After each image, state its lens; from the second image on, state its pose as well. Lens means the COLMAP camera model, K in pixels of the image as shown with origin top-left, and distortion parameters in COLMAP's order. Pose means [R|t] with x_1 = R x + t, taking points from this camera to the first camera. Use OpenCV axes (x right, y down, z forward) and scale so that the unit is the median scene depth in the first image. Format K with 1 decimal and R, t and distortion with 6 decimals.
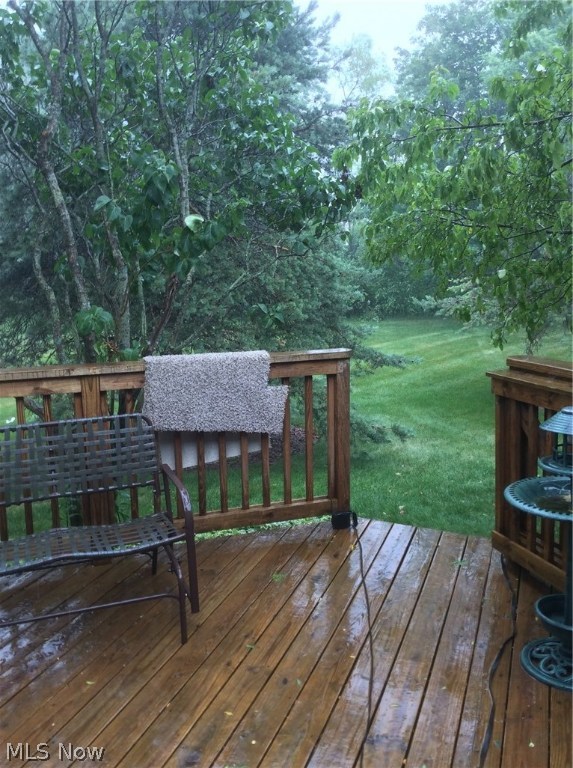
lens RADIAL K [[697.8, 0, 286.5], [0, 697.8, 384.0], [0, 0, 1]] dist [0.125880, -0.259526]
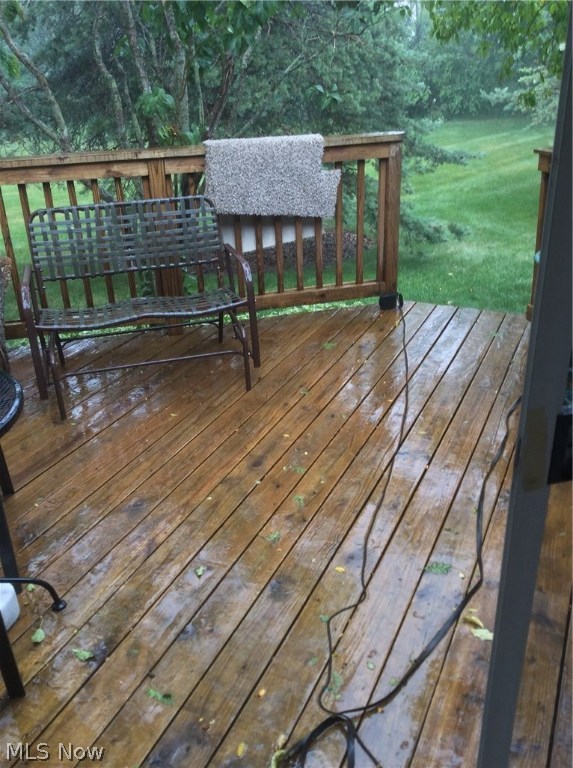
lens RADIAL K [[697.8, 0, 286.5], [0, 697.8, 384.0], [0, 0, 1]] dist [0.125880, -0.259526]
pose [[0.996749, 0.015235, -0.079120, 0.009199], [0.005402, 0.967115, 0.254283, 0.042765], [0.080392, -0.253883, 0.963888, -0.097772]]
